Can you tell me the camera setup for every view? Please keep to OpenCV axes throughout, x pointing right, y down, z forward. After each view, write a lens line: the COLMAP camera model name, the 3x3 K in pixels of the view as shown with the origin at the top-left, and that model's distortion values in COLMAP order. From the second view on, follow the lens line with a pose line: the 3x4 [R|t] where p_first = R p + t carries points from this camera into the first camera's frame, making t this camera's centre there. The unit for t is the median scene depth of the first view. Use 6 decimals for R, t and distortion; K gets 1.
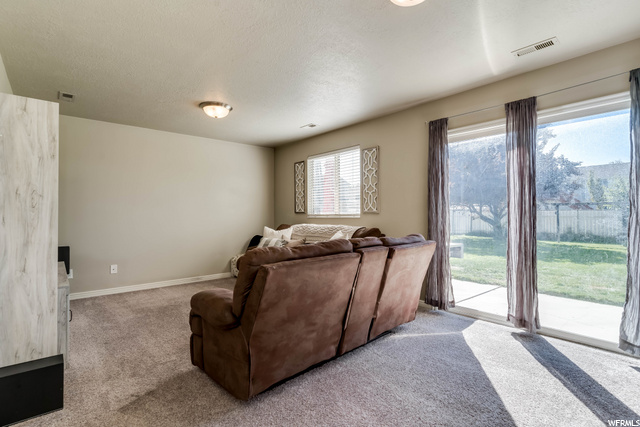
lens RADIAL K [[306.2, 0, 321.0], [0, 306.2, 214.5], [0, 0, 1]] dist [0.000655, -0.000548]
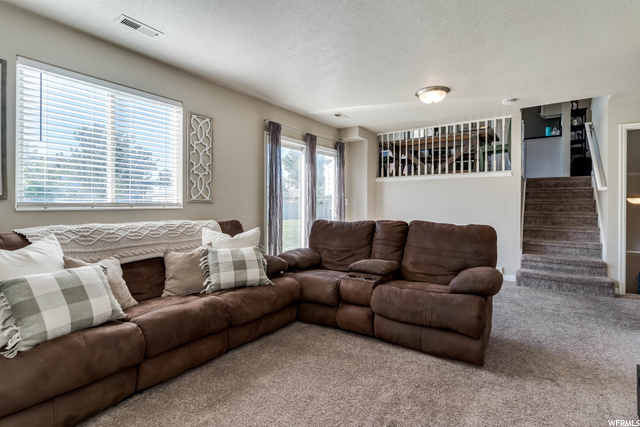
lens RADIAL K [[306.2, 0, 322.9], [0, 306.2, 207.8], [0, 0, 1]] dist [0.000655, -0.000548]
pose [[-0.219945, -0.000808, 0.975512, -0.644773], [0.002208, 0.999997, 0.001326, 0.009326], [-0.975510, 0.002446, -0.219942, 0.885236]]
